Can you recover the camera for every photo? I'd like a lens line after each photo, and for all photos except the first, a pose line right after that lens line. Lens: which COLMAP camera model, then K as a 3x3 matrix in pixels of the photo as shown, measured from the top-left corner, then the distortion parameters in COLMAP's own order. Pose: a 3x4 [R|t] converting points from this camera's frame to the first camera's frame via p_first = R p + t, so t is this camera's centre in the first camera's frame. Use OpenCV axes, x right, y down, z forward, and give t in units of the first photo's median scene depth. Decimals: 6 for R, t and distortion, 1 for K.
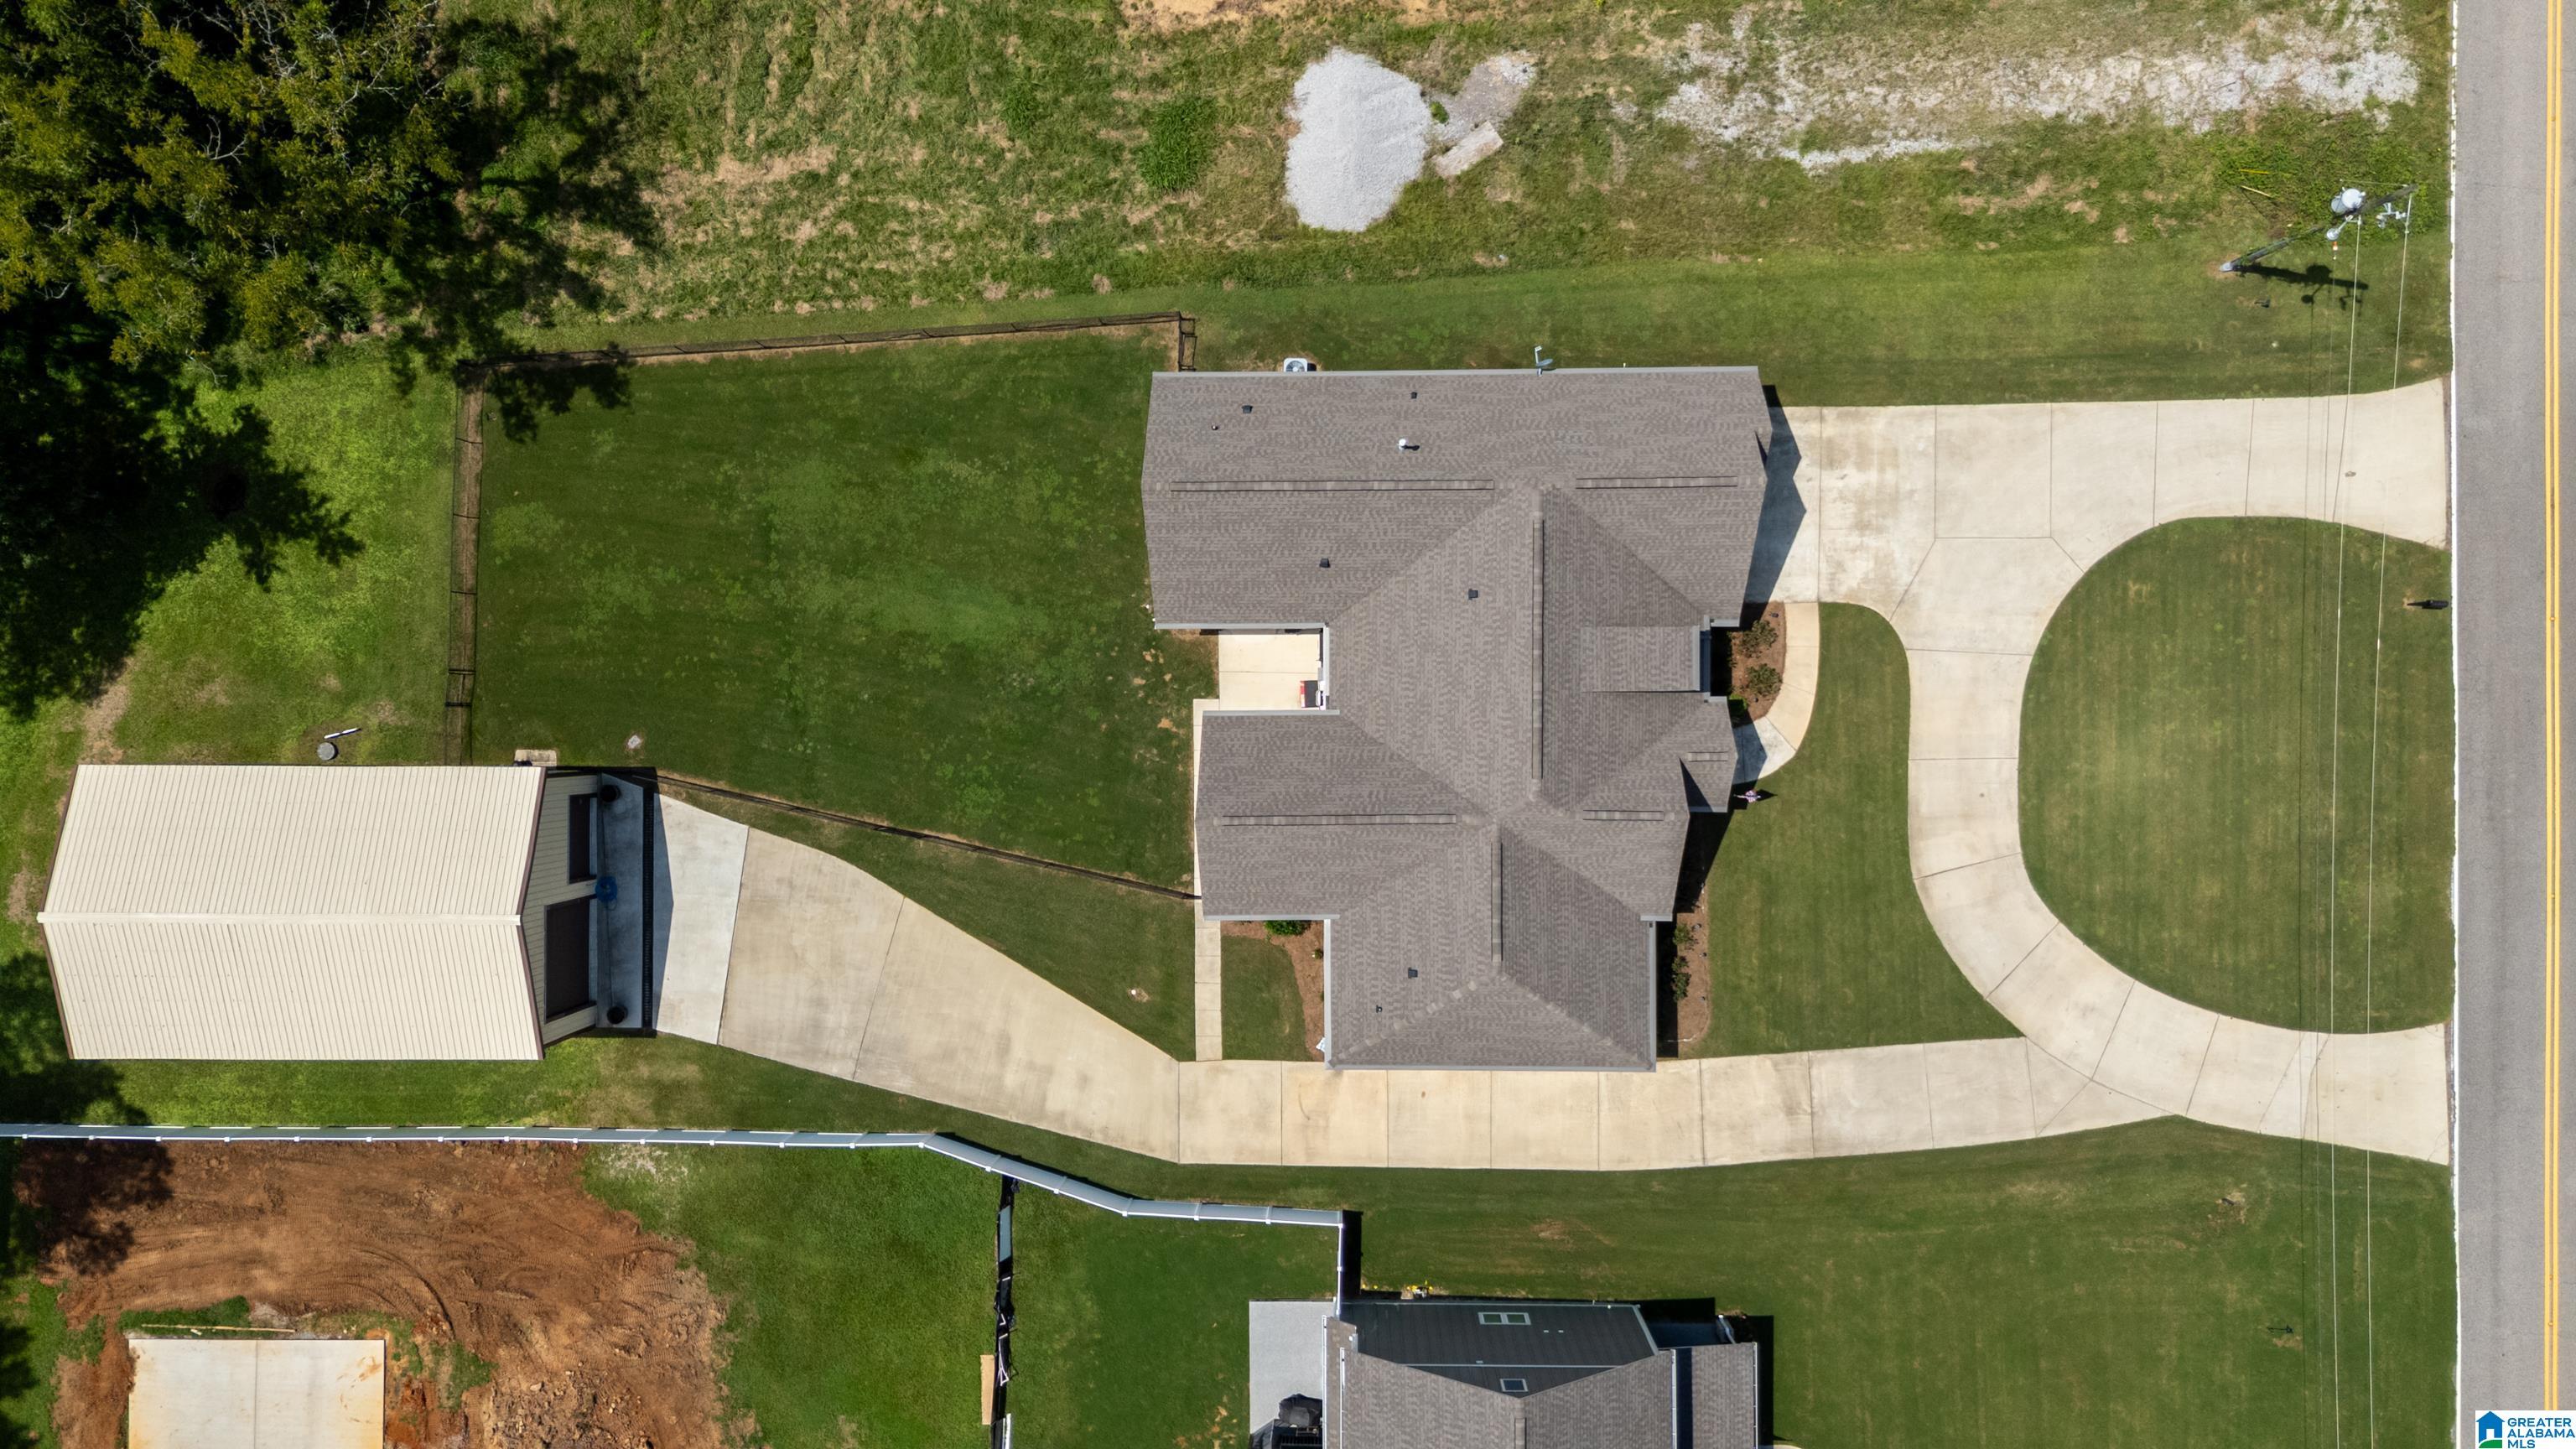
lens RADIAL K [[1867.2, 0, 1303.5], [0, 1867.2, 726.8], [0, 0, 1]] dist [0.080542, -0.095009]
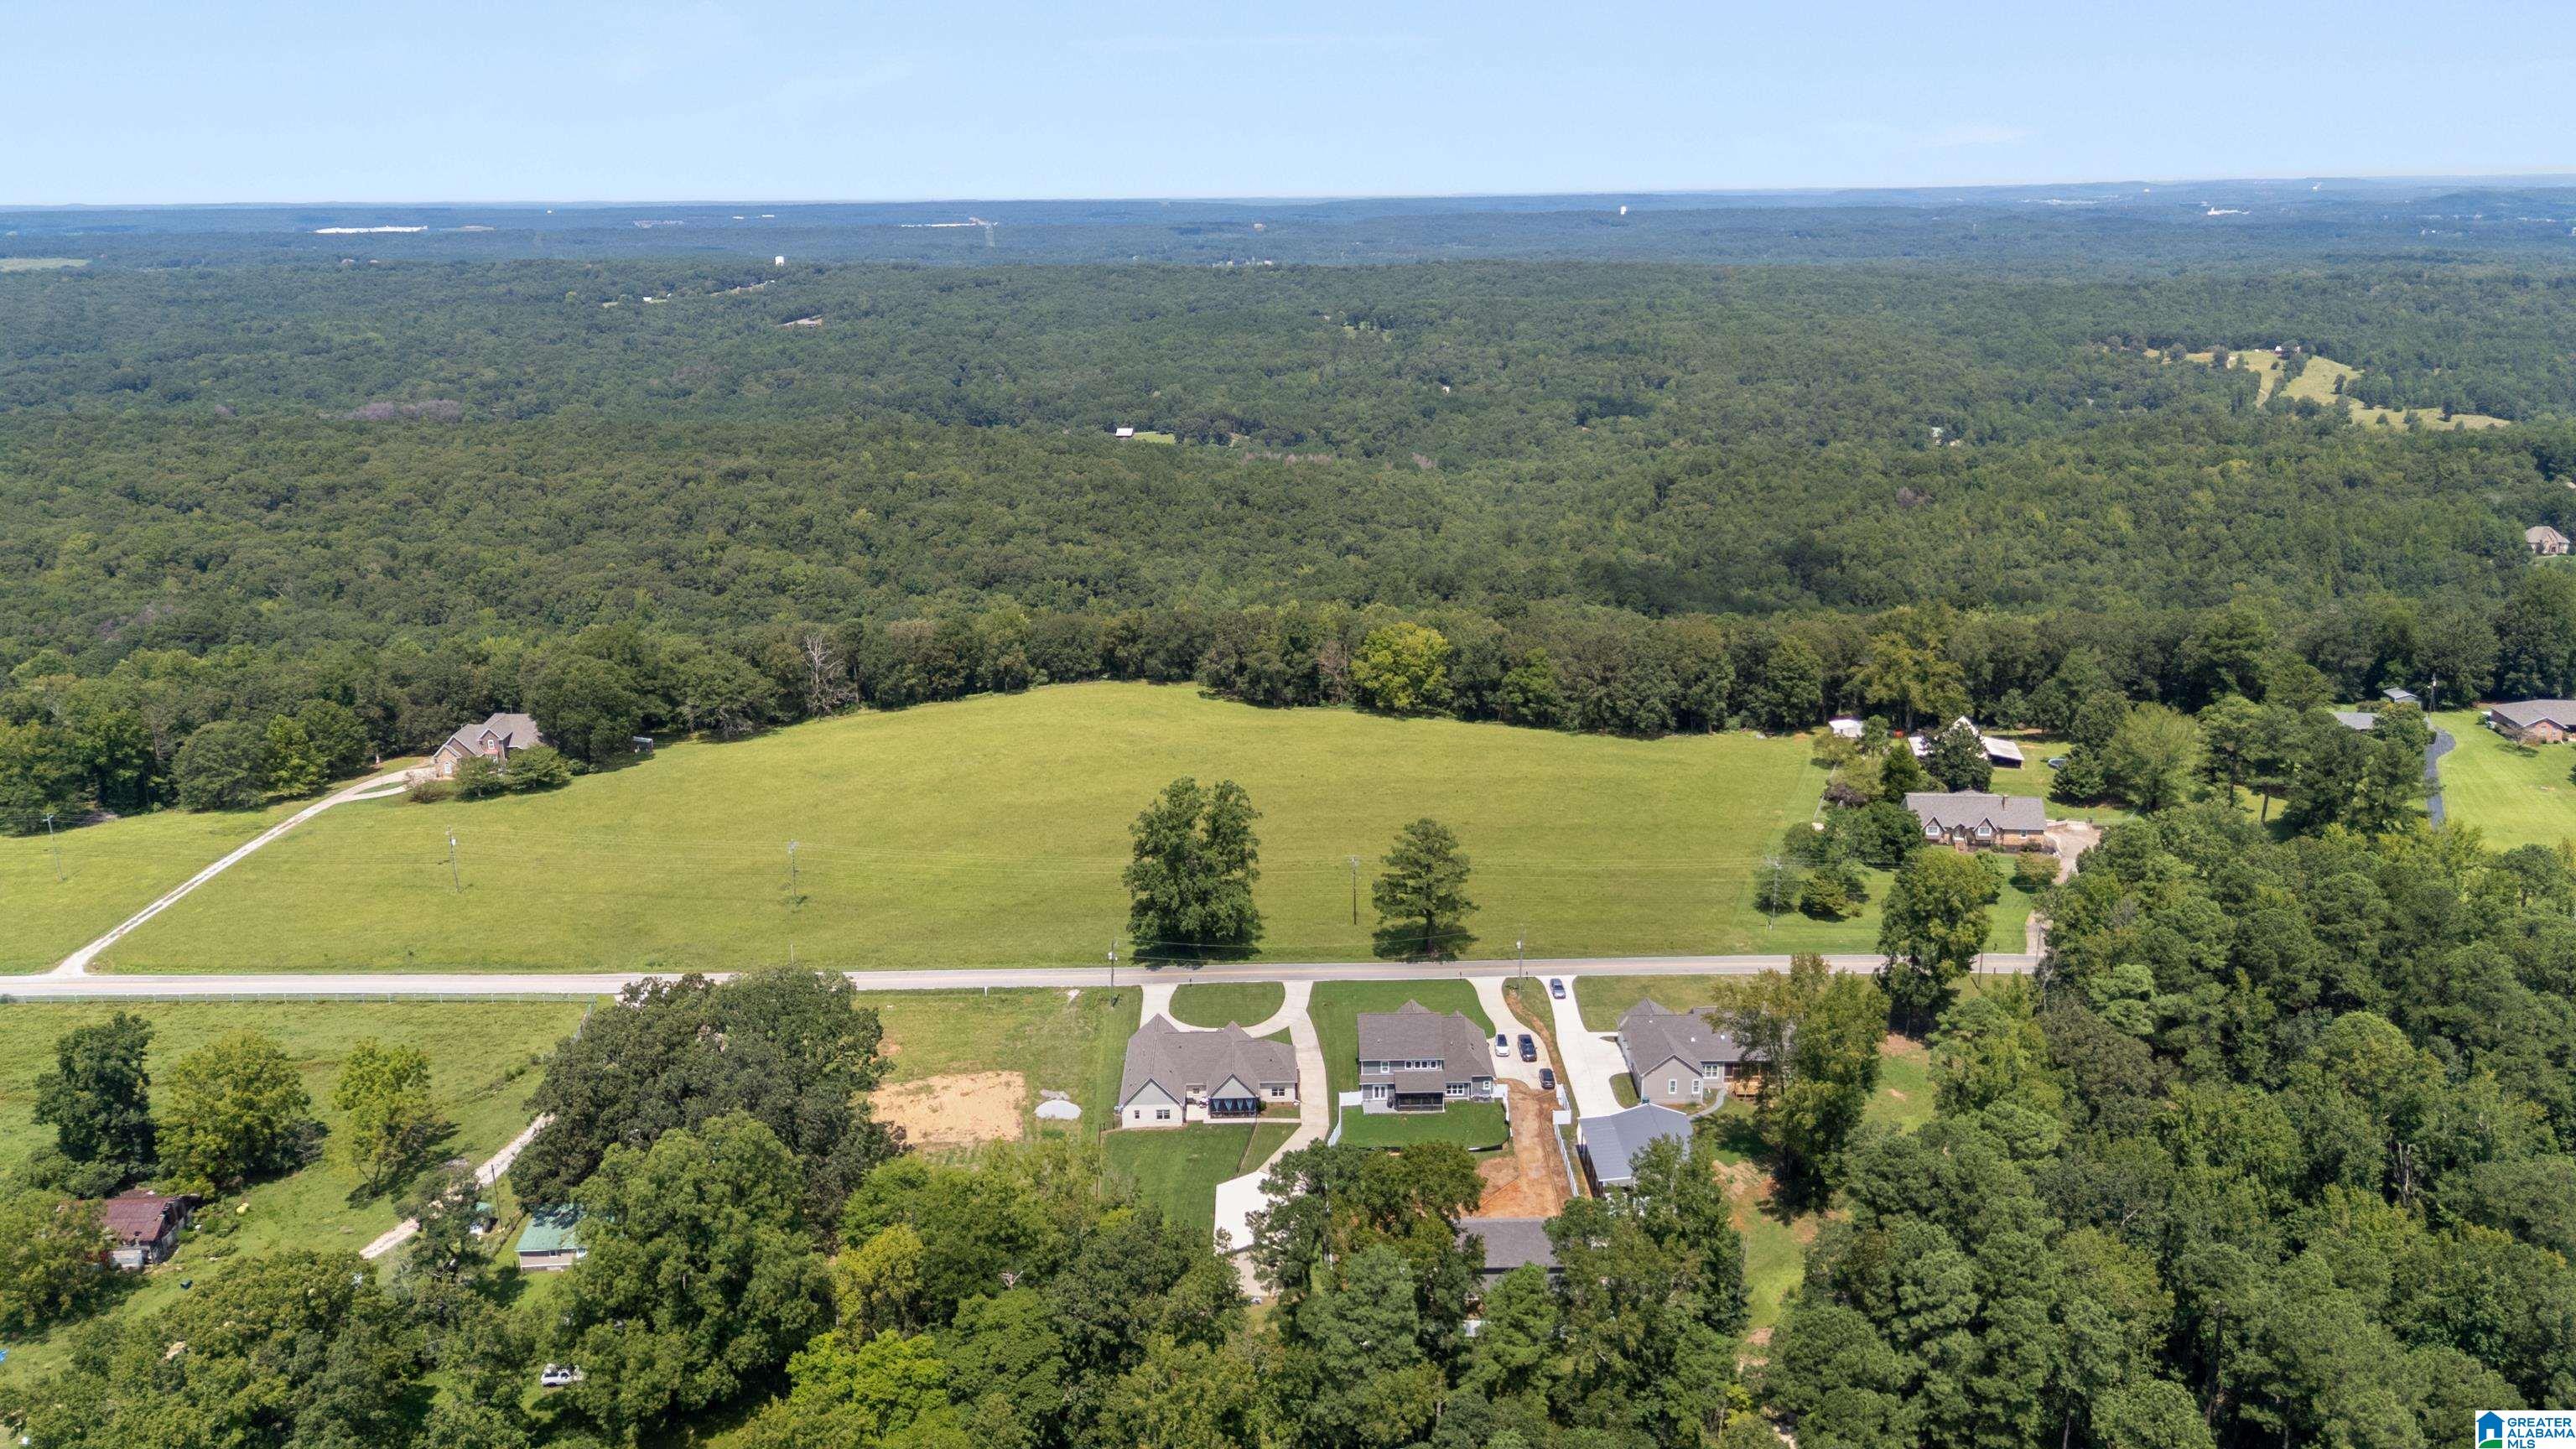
lens RADIAL K [[1867.2, 0, 1303.5], [0, 1867.2, 726.8], [0, 0, 1]] dist [0.080542, -0.095009]
pose [[-0.021916, -0.248113, 0.968483, -3.474396], [0.999588, -0.023400, 0.016625, 0.140163], [0.018537, 0.968448, 0.248524, -0.687709]]
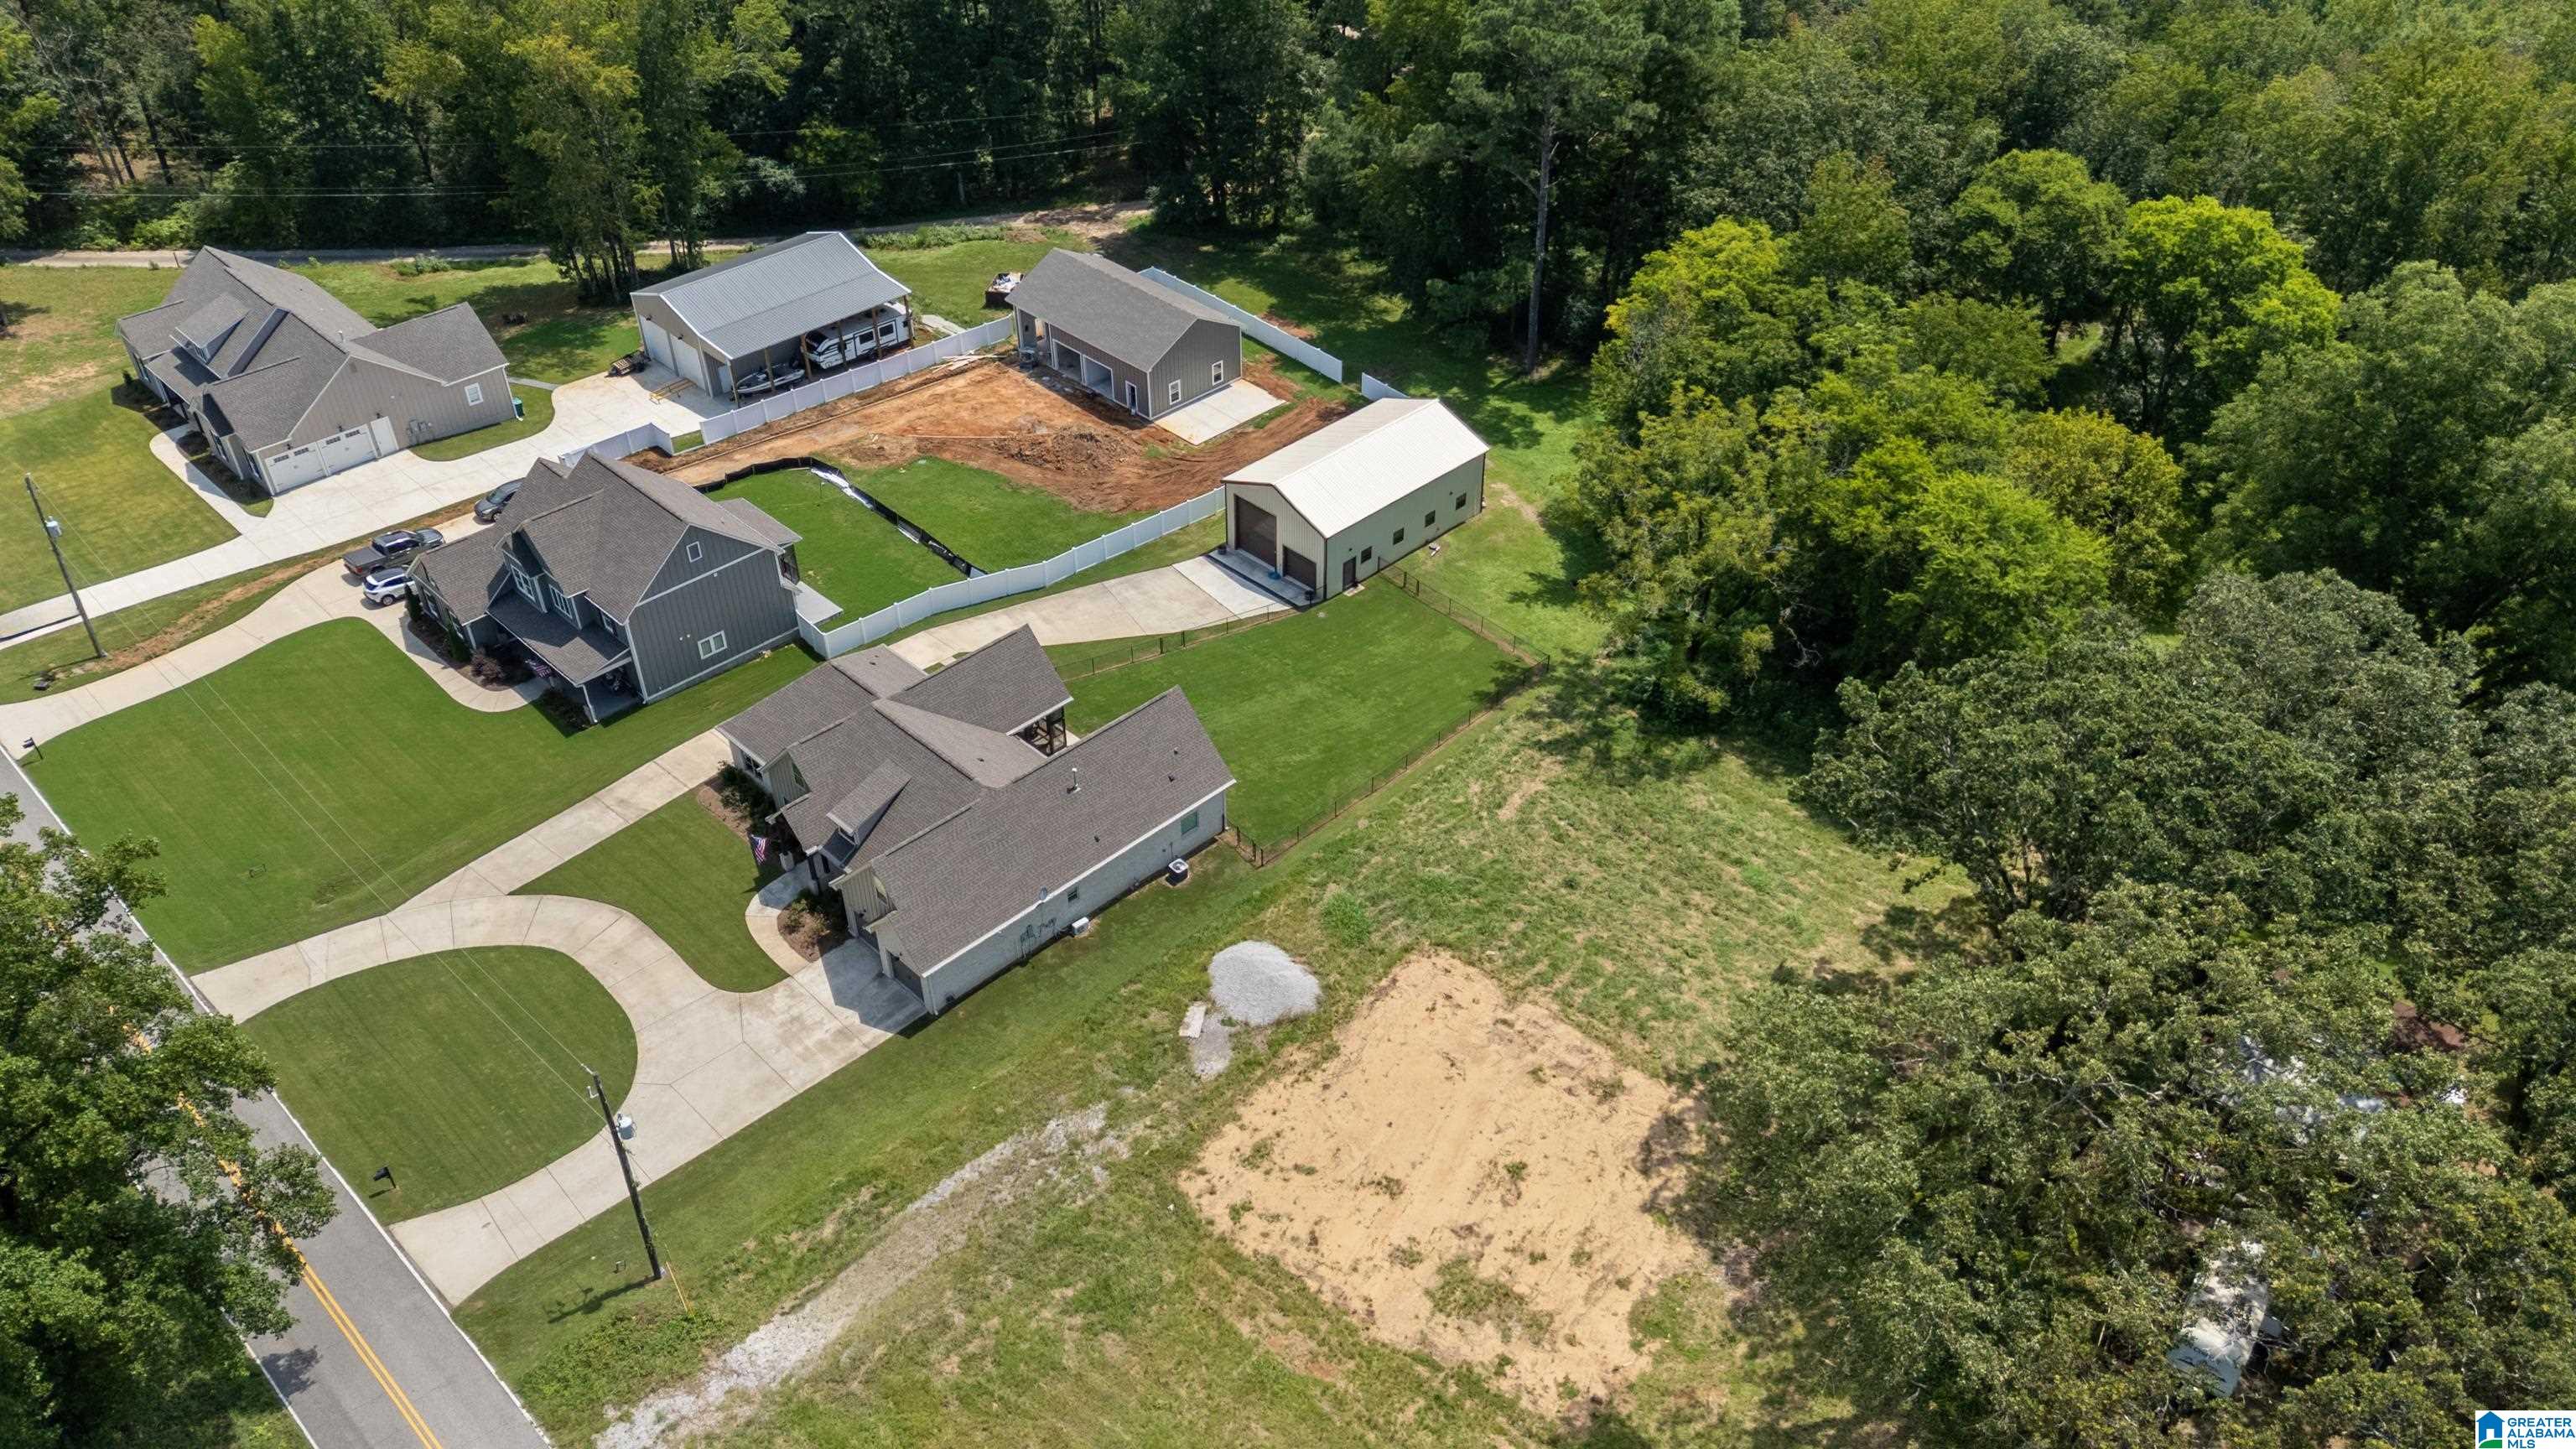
lens RADIAL K [[1882.6, 0, 1288.0], [0, 1882.6, 724.5], [0, 0, 1]] dist [0.103817, -0.147469]
pose [[-0.707661, 0.460599, -0.535784, 0.678254], [-0.706362, -0.443627, 0.551587, -1.018550], [0.016372, 0.768794, 0.639287, -0.047692]]
